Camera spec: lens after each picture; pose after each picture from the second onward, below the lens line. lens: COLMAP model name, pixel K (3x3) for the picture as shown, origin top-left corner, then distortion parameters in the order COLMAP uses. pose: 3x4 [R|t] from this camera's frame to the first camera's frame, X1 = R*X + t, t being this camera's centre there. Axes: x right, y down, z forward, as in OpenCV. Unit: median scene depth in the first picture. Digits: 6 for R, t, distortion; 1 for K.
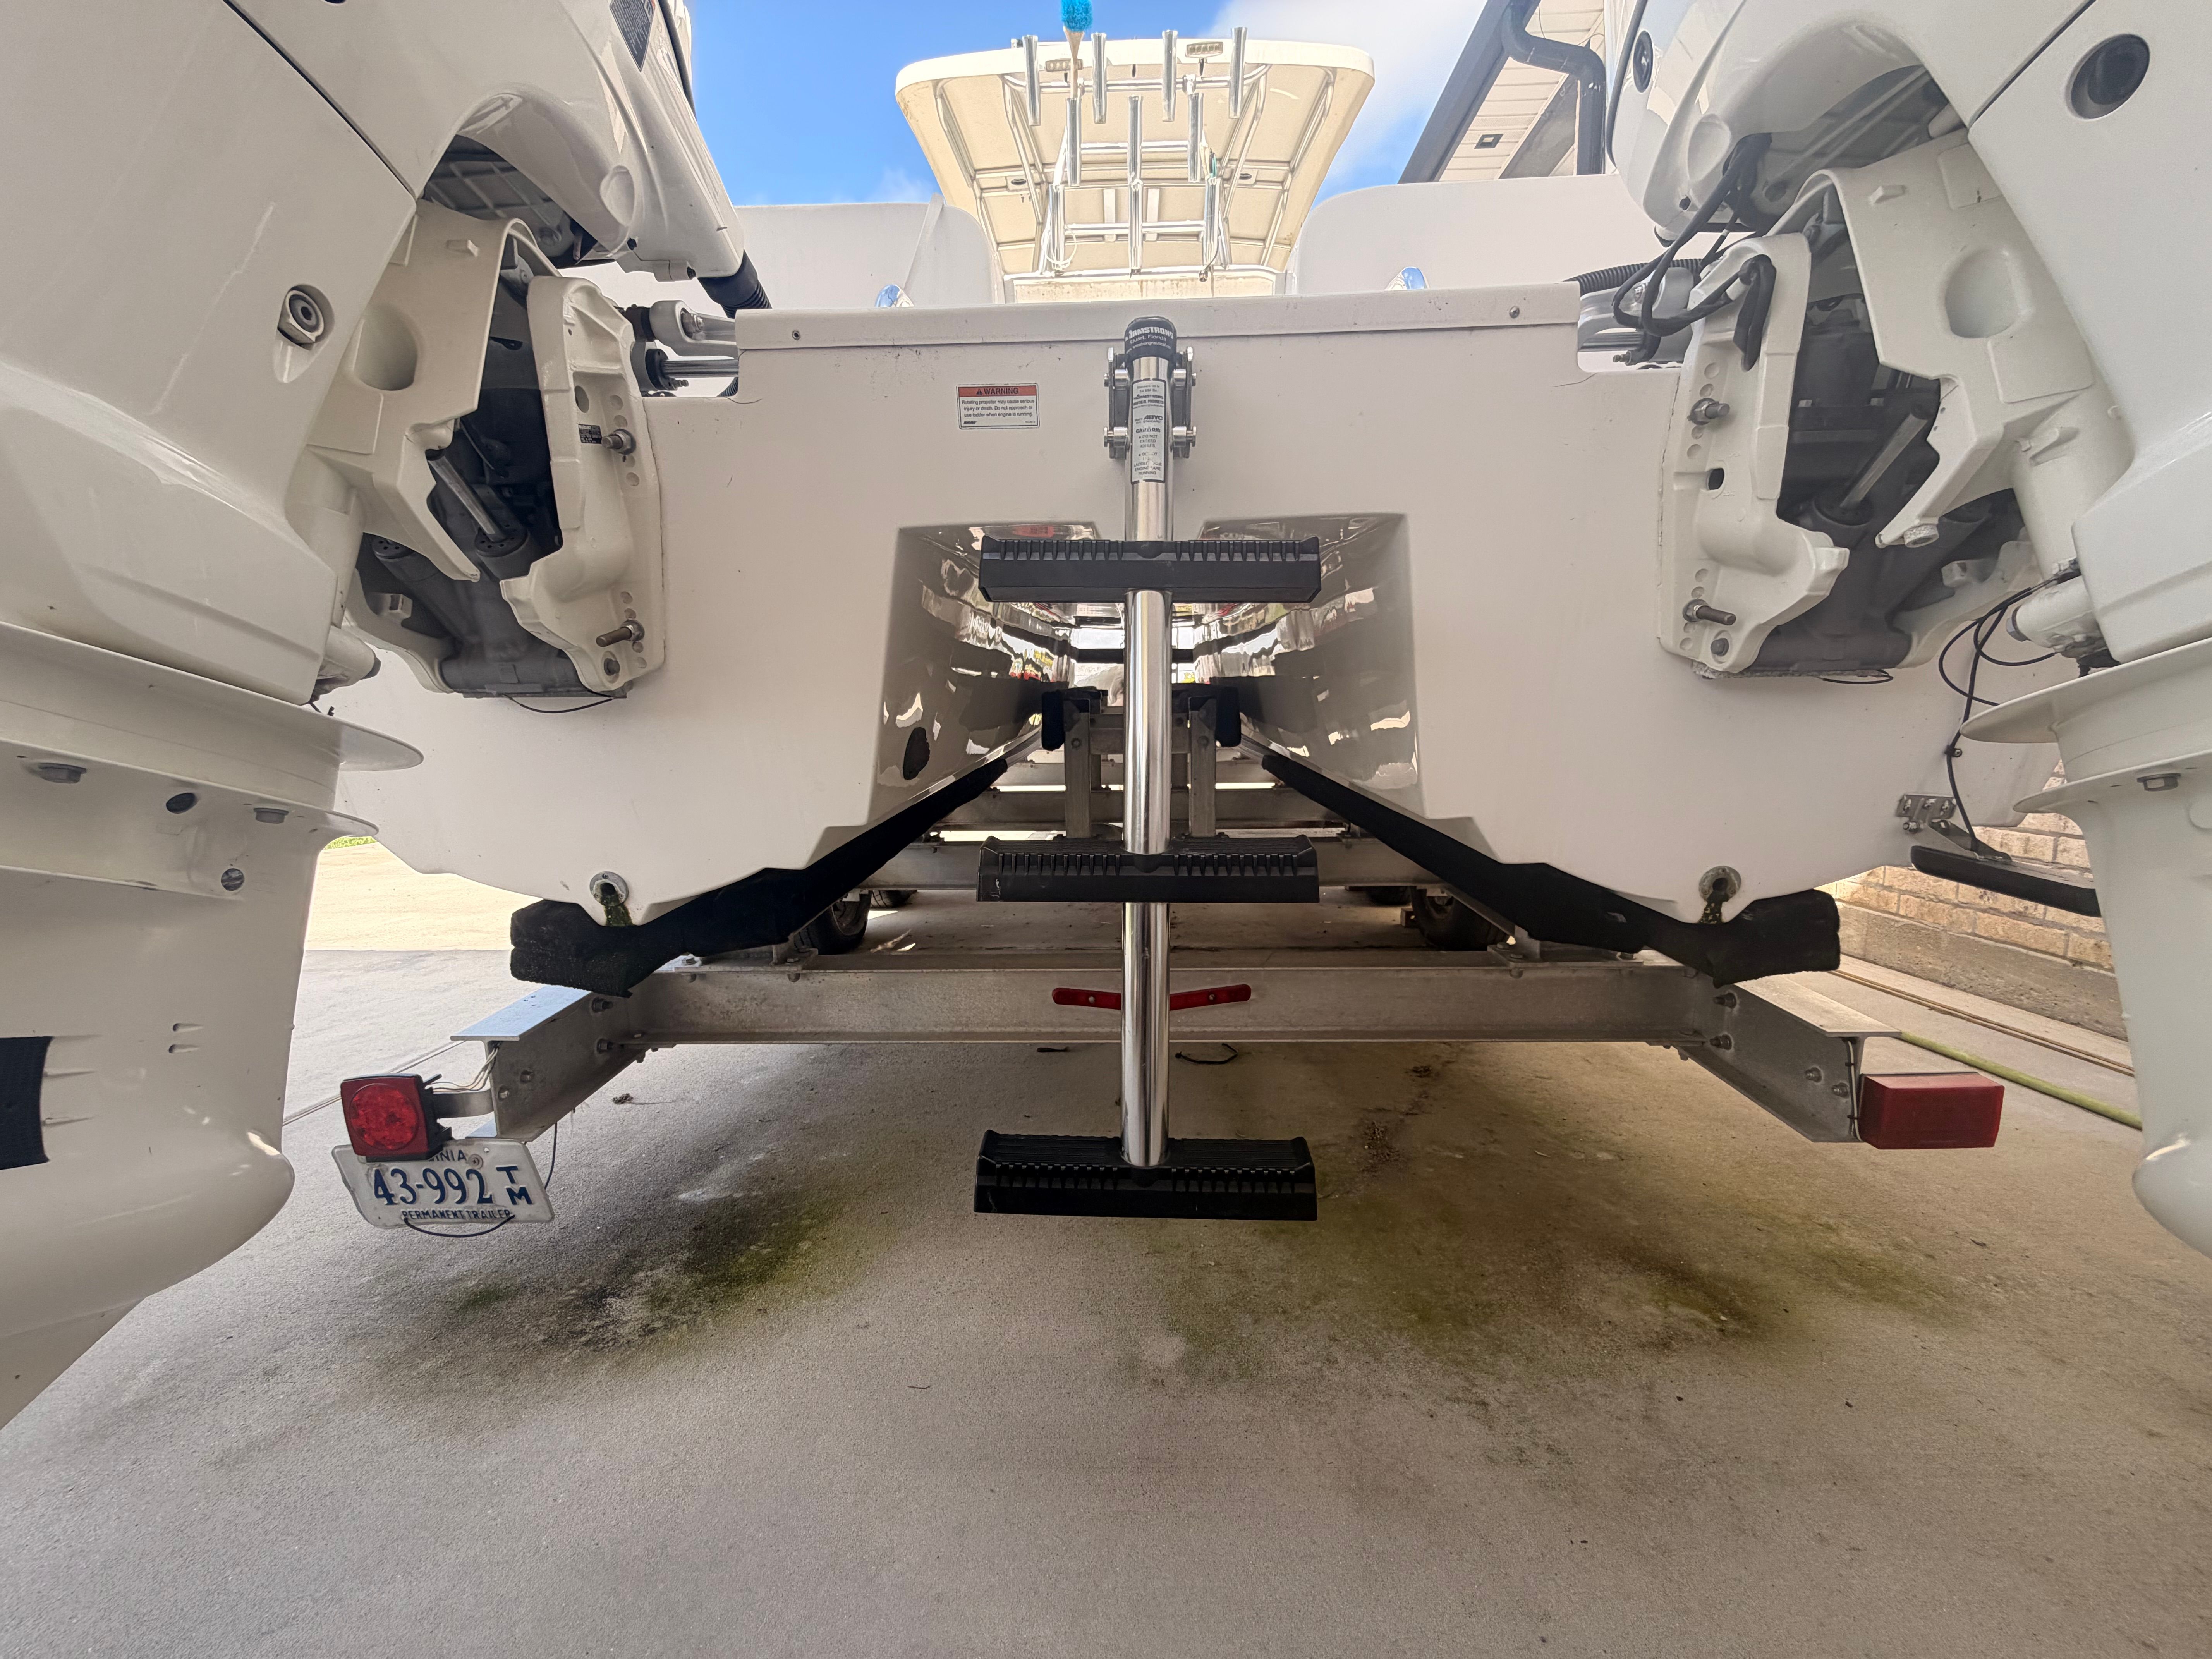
lens RADIAL K [[879.7, 0, 1106.0], [0, 879.7, 829.5], [0, 0, 1]] dist [0.000614, 0.000236]
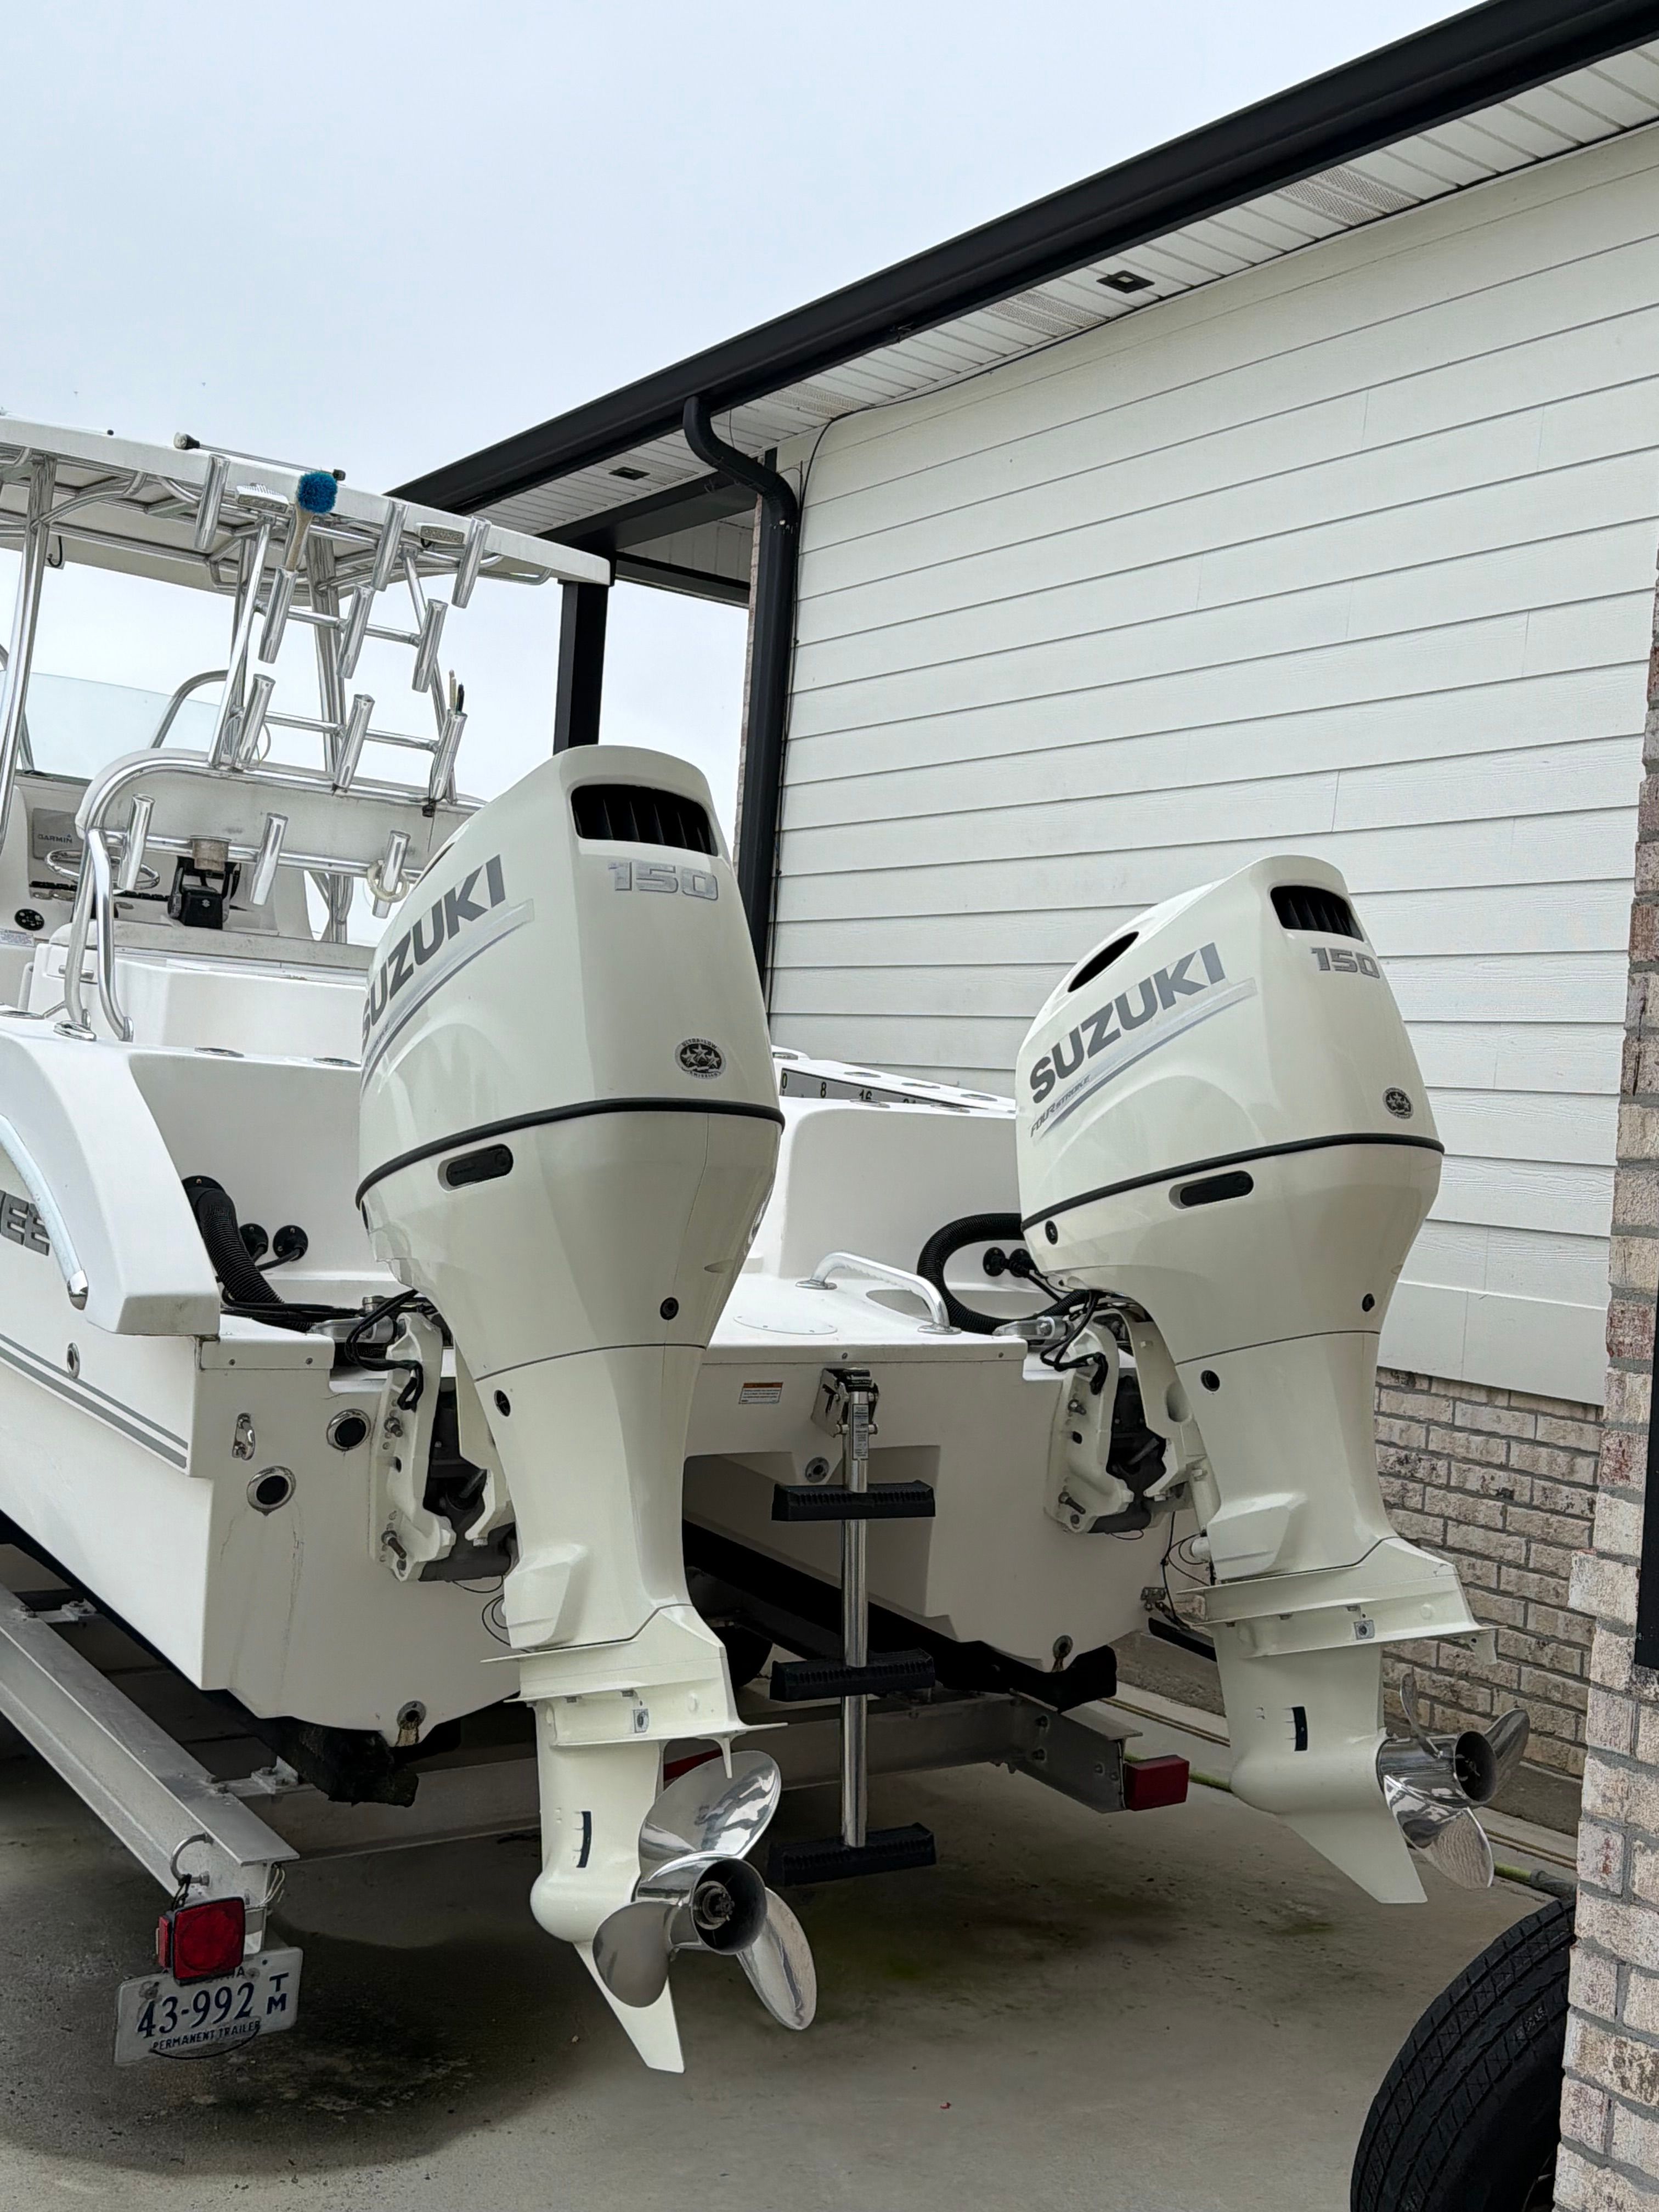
lens RADIAL K [[1880.2, 0, 866.4], [0, 1880.2, 1142.3], [0, 0, 1]] dist [0.051938, 0.001129]
pose [[0.801722, 0.089645, 0.590937, -1.798616], [-0.007515, 0.990122, -0.140007, -0.383577], [-0.597650, 0.107806, 0.794476, -1.710945]]
